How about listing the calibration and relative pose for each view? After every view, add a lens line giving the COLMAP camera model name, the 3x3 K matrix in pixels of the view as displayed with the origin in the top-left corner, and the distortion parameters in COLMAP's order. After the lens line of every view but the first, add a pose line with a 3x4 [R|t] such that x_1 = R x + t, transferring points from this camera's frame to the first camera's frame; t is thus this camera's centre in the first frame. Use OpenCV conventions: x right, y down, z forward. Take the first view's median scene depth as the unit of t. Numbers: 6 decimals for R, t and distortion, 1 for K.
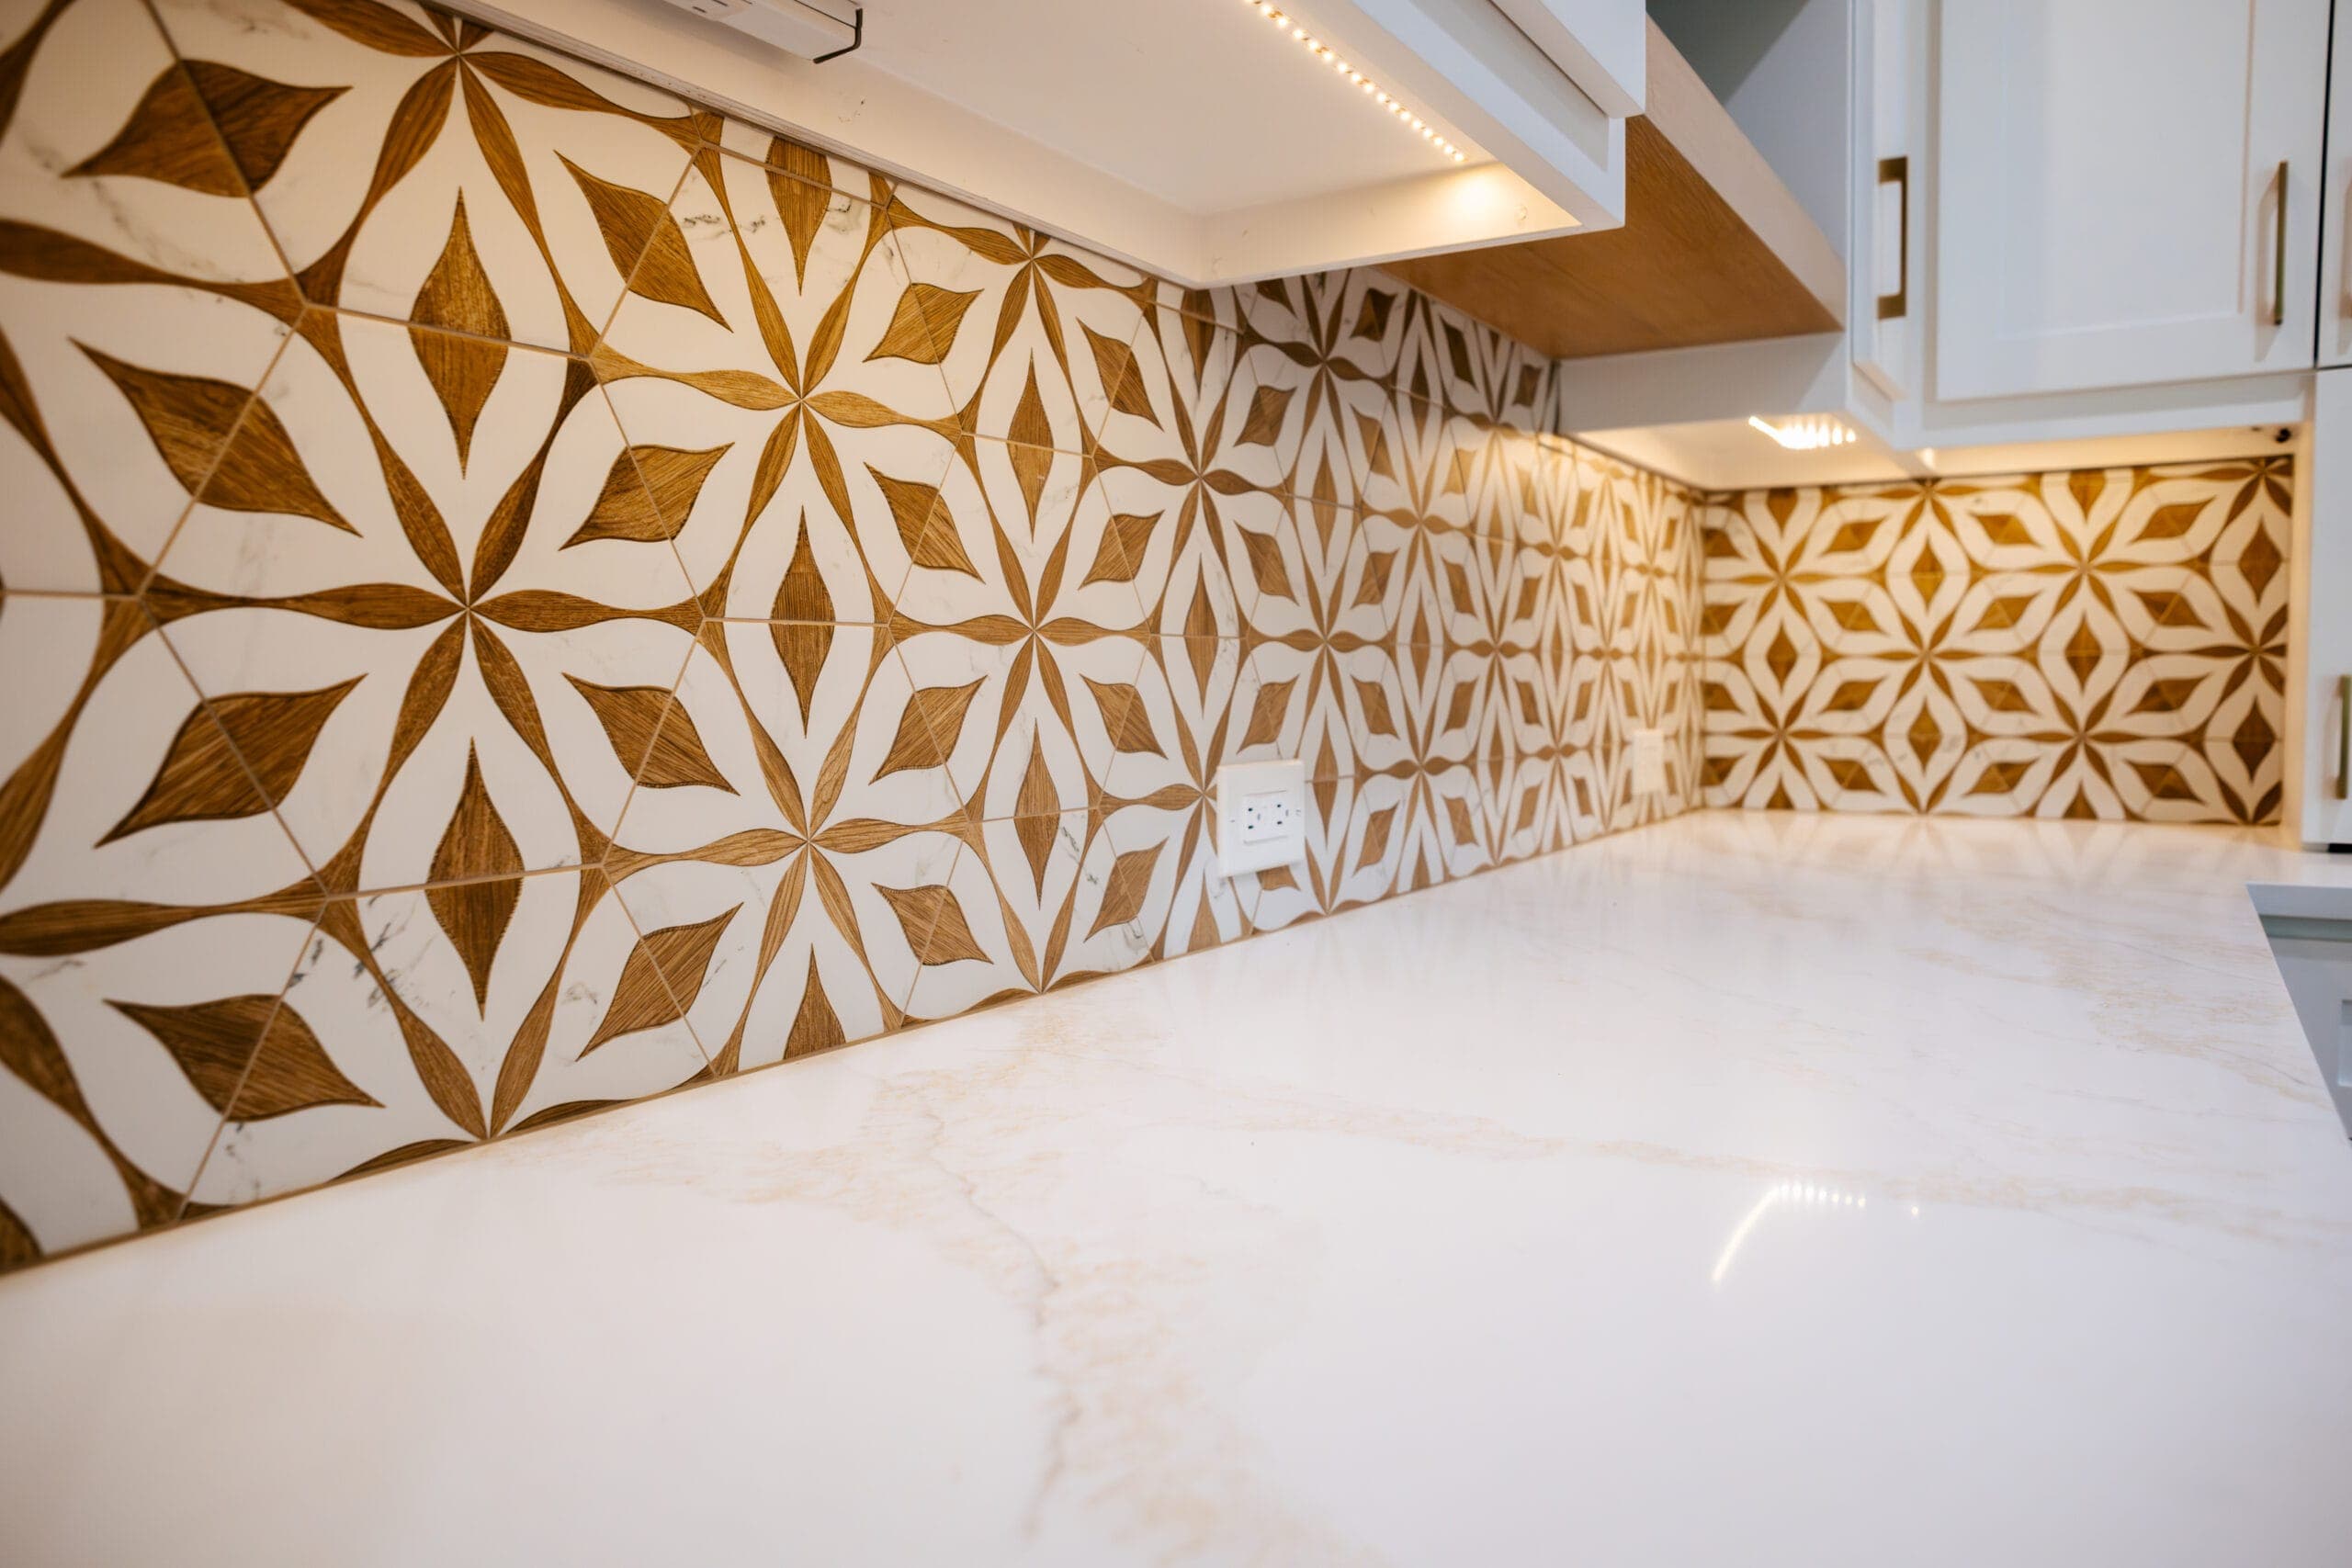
lens RADIAL K [[1629.9, 0, 1183.3], [0, 1629.9, 789.1], [0, 0, 1]] dist [-0.071857, 0.063648]
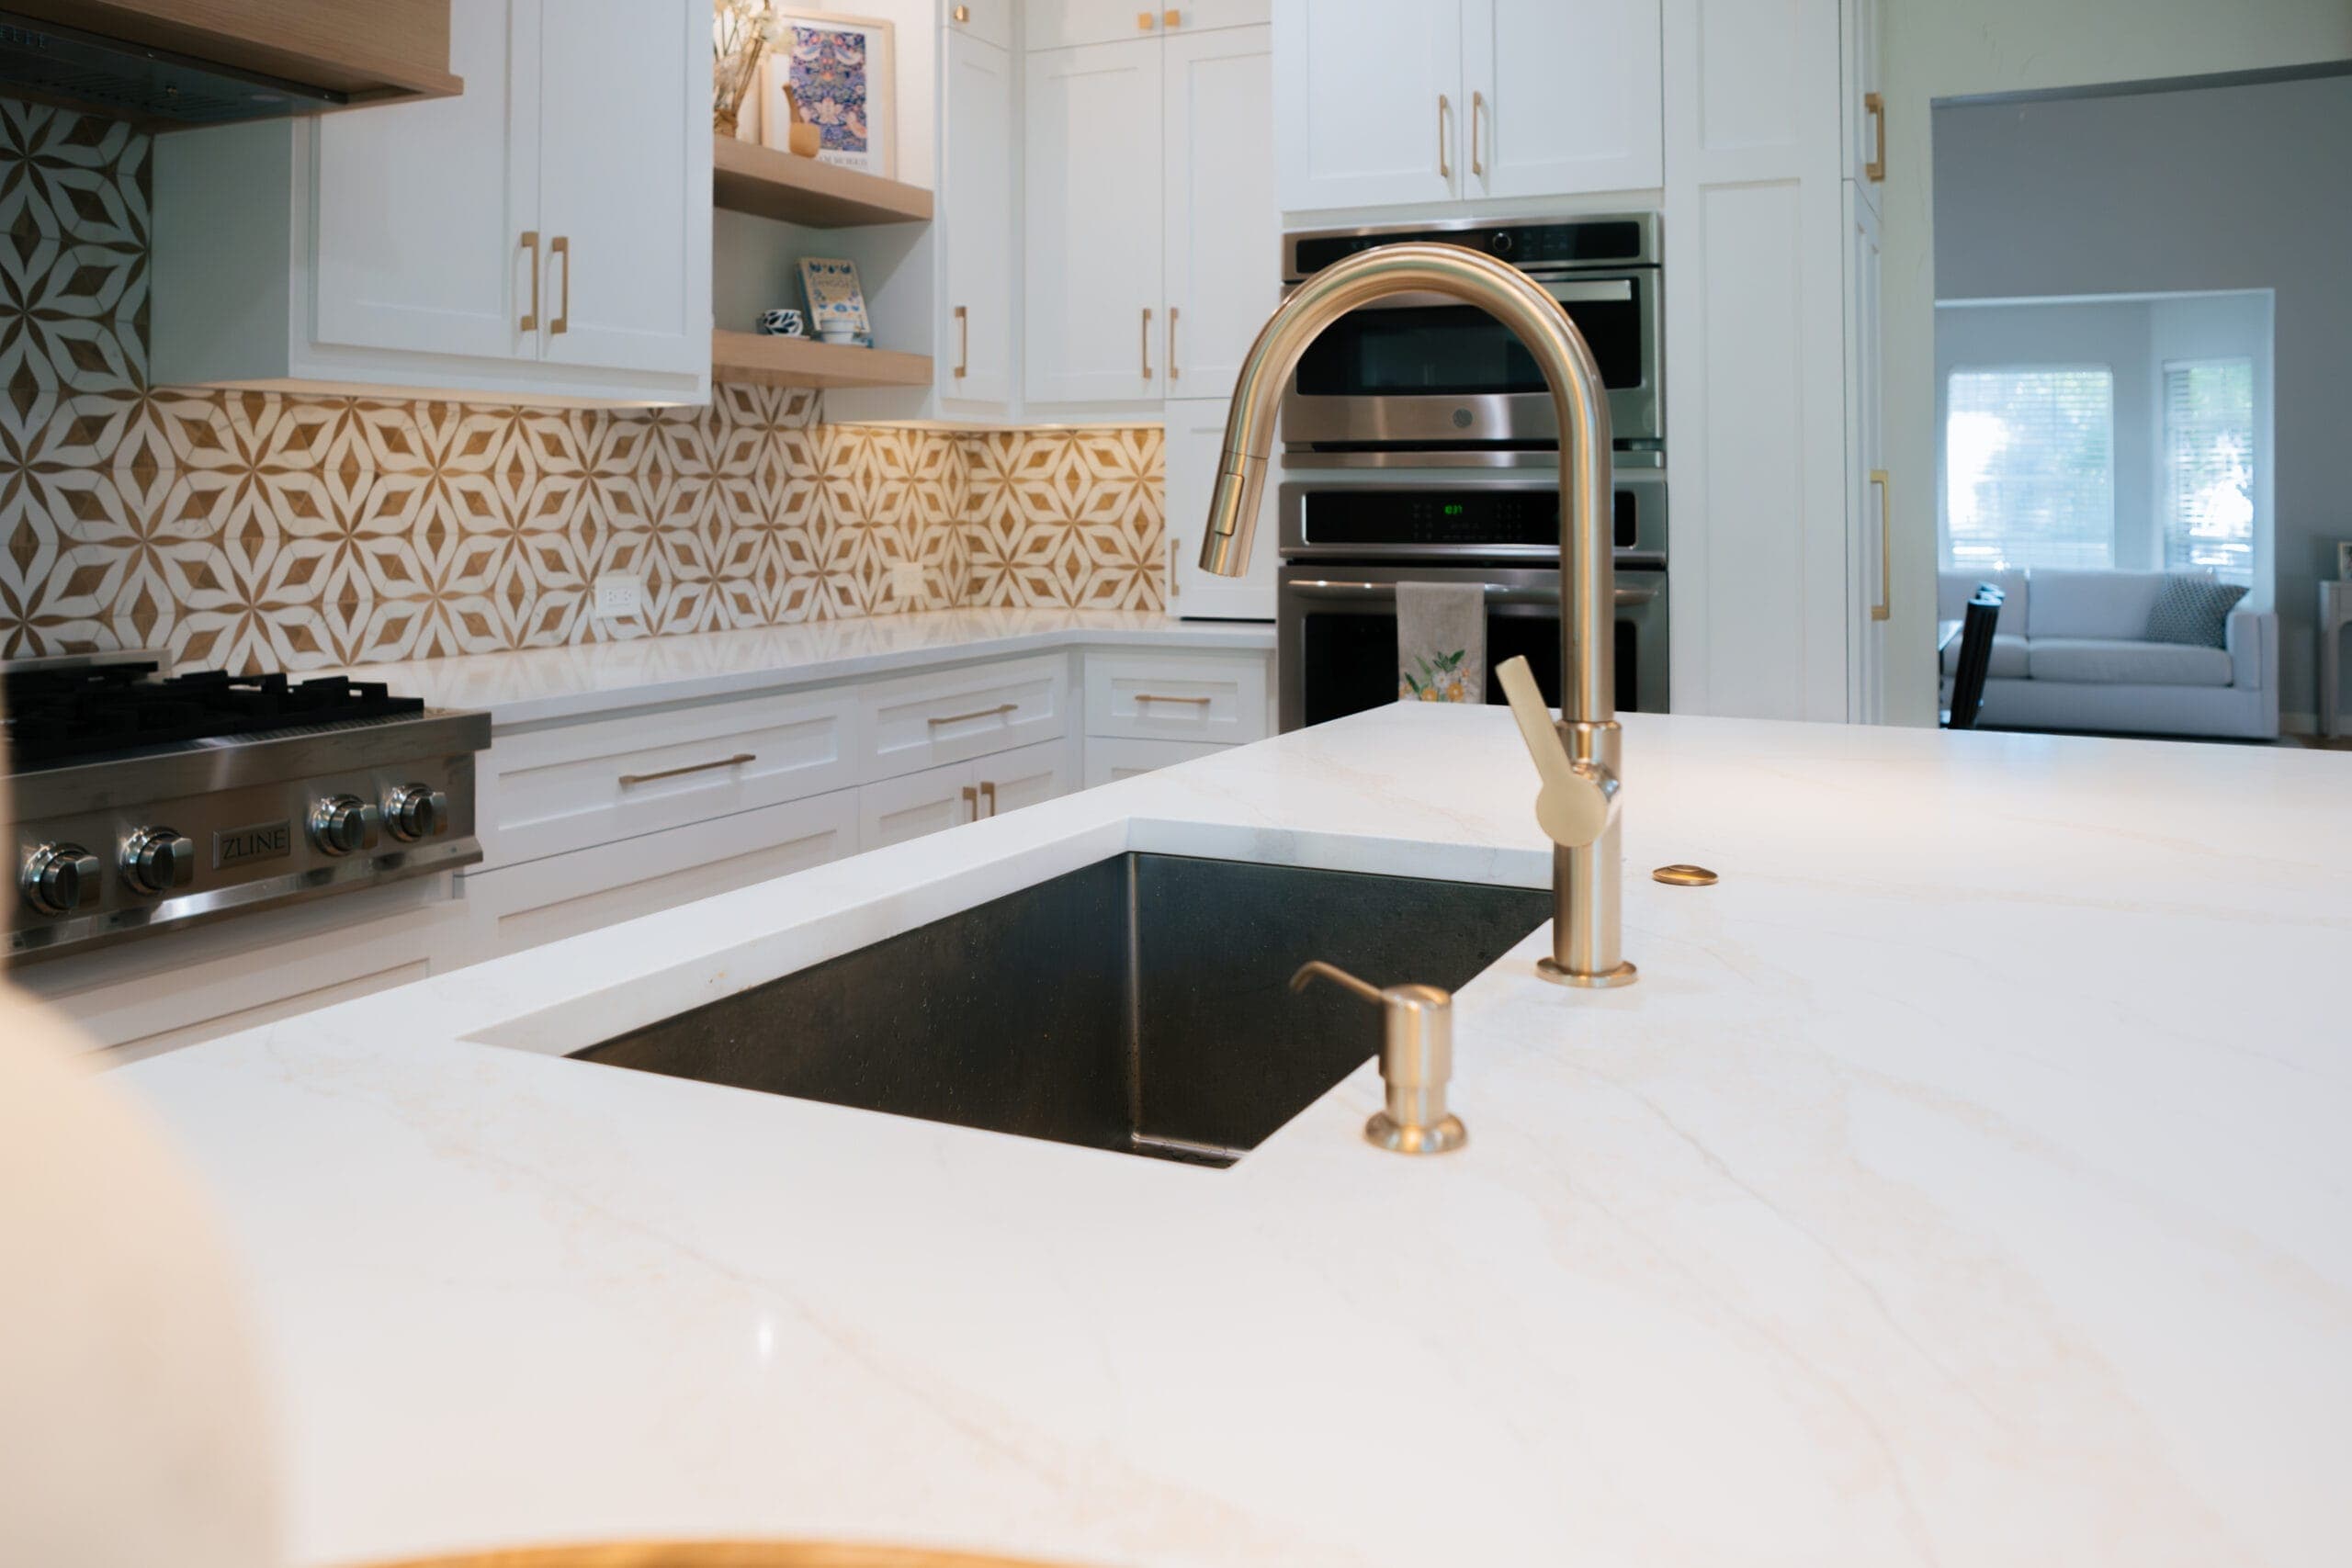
lens RADIAL K [[1943.1, 0, 1161.6], [0, 1943.1, 470.4], [0, 0, 1]] dist [-0.016282, 0.014178]
pose [[0.995615, 0.009525, 0.093060, 0.487780], [-0.002239, 0.996944, -0.078081, 0.043448], [-0.093520, 0.077531, 0.992594, -1.730352]]
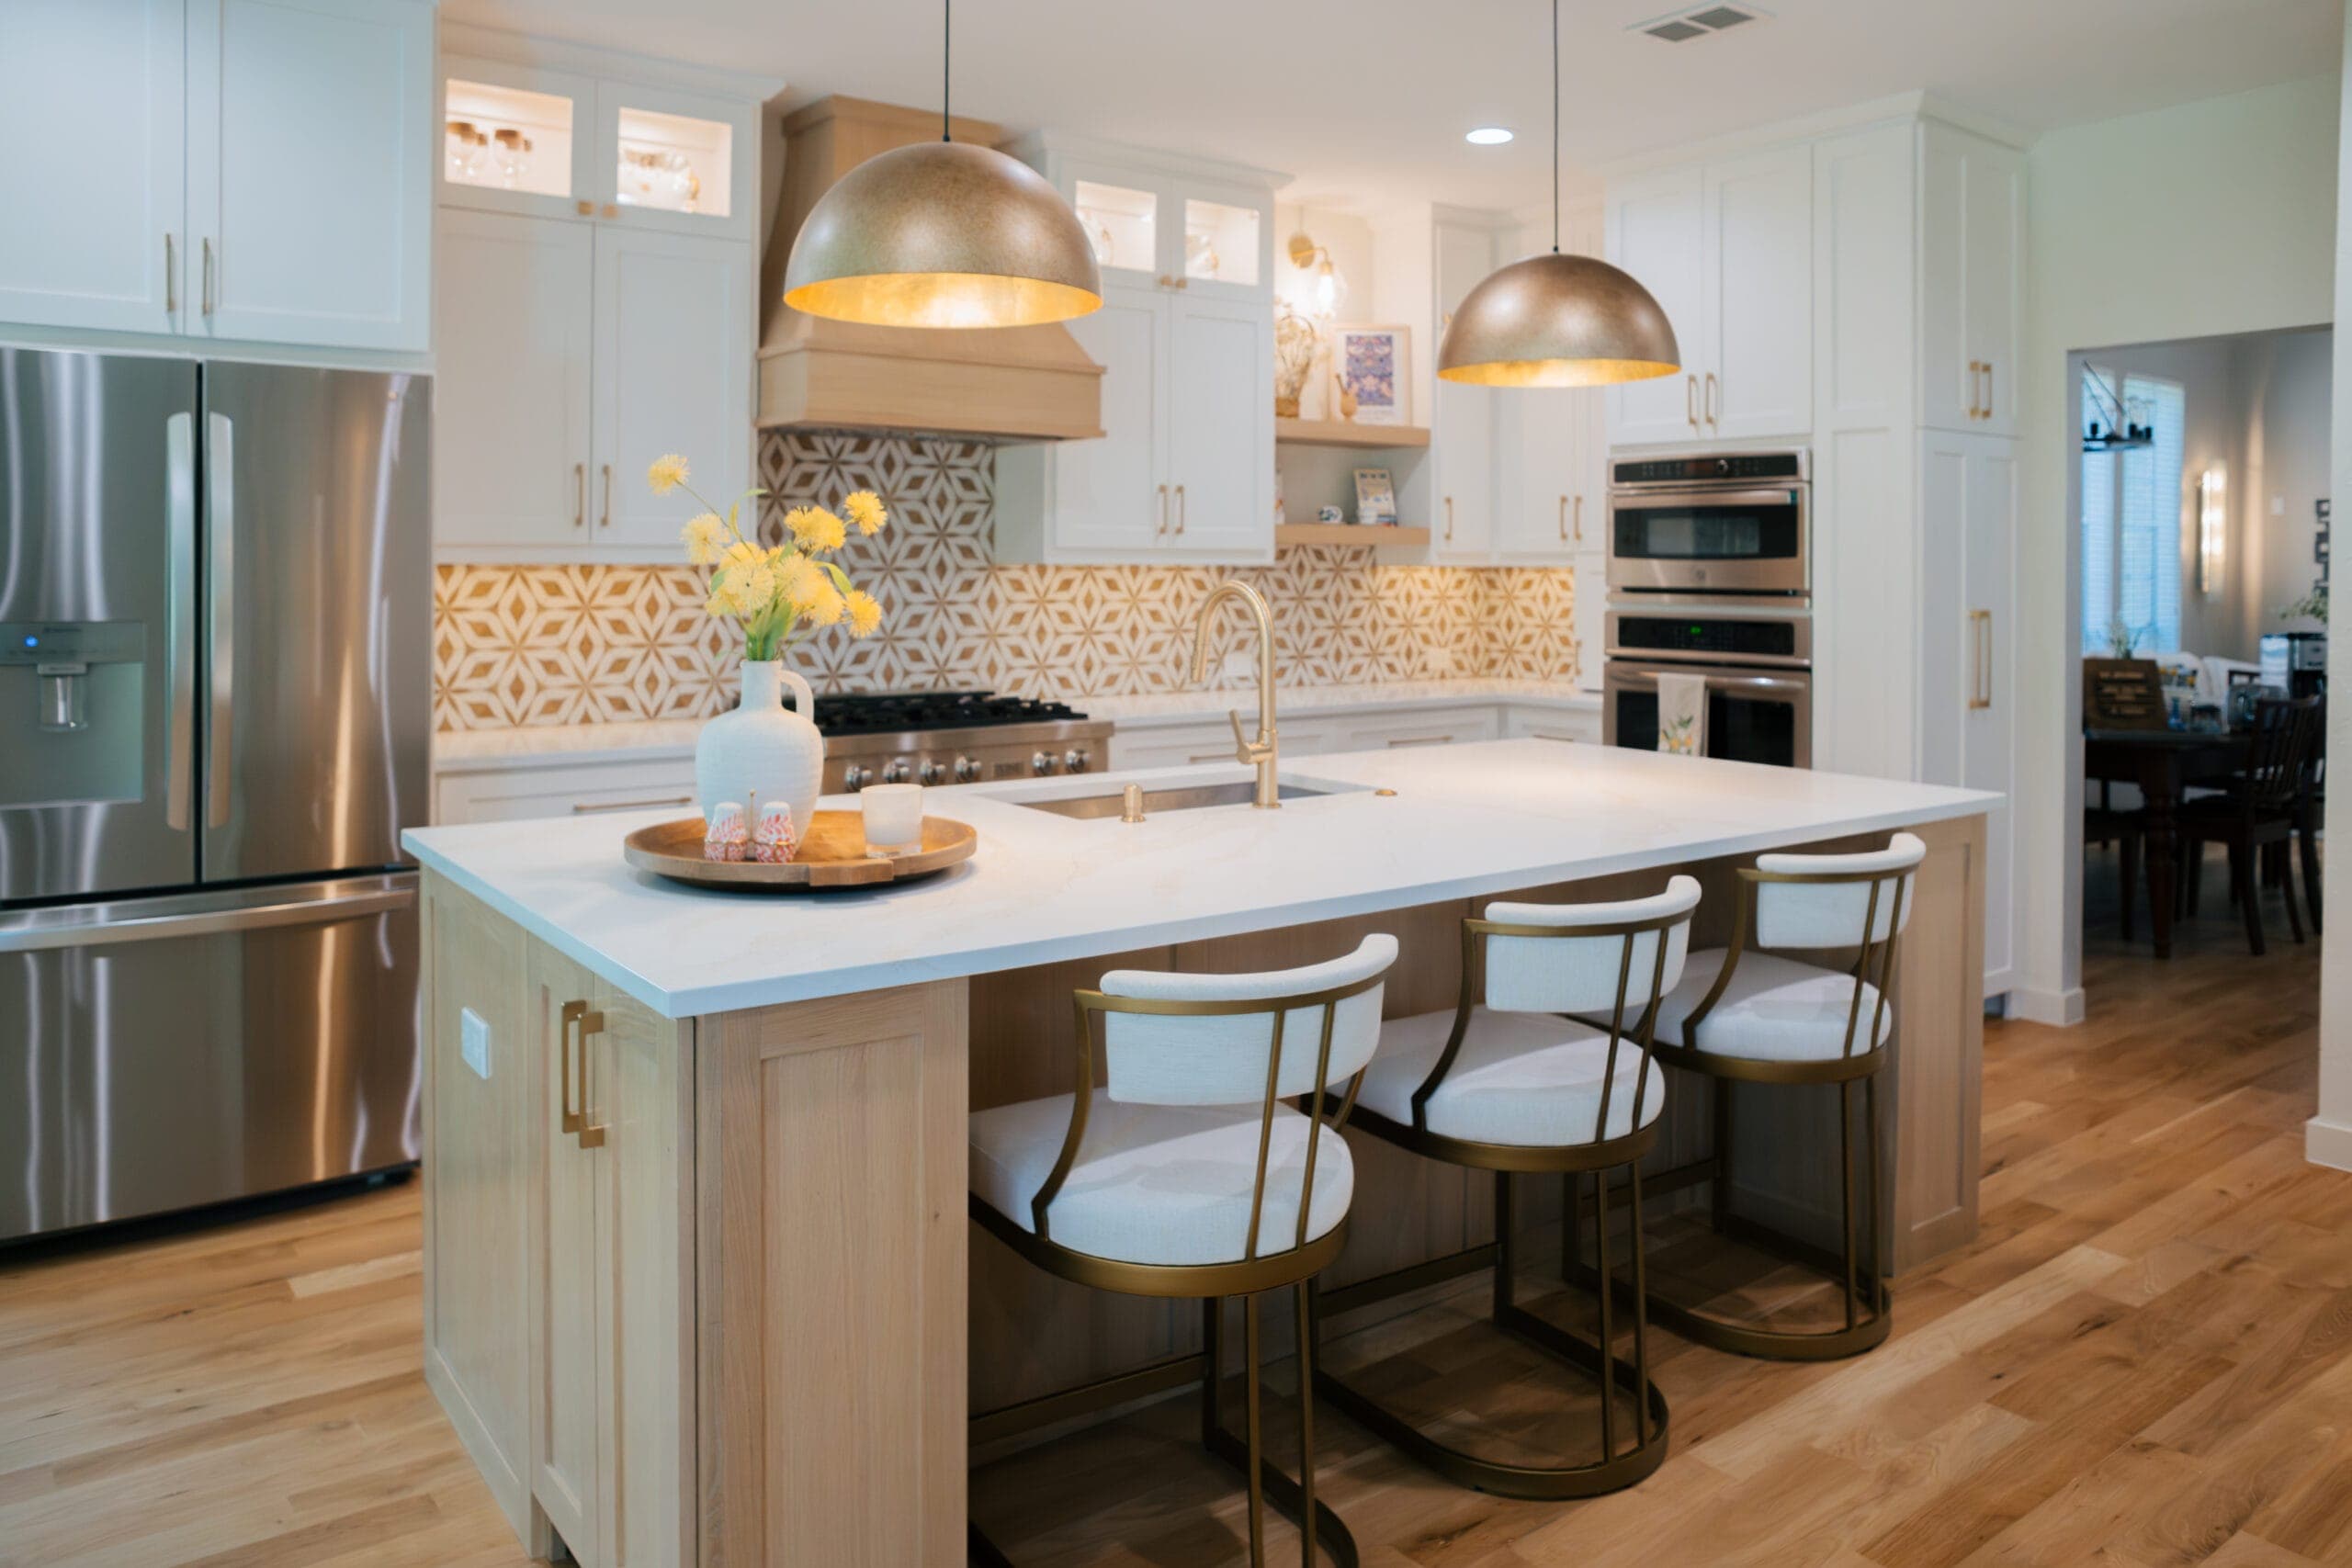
lens RADIAL K [[1696.2, 0, 1169.6], [0, 1696.2, 559.0], [0, 0, 1]] dist [-0.063087, 0.027433]
pose [[0.925483, 0.013507, -0.378548, 1.369646], [-0.037770, 0.997674, -0.056742, -0.005521], [0.376901, 0.066812, 0.923841, -2.929684]]
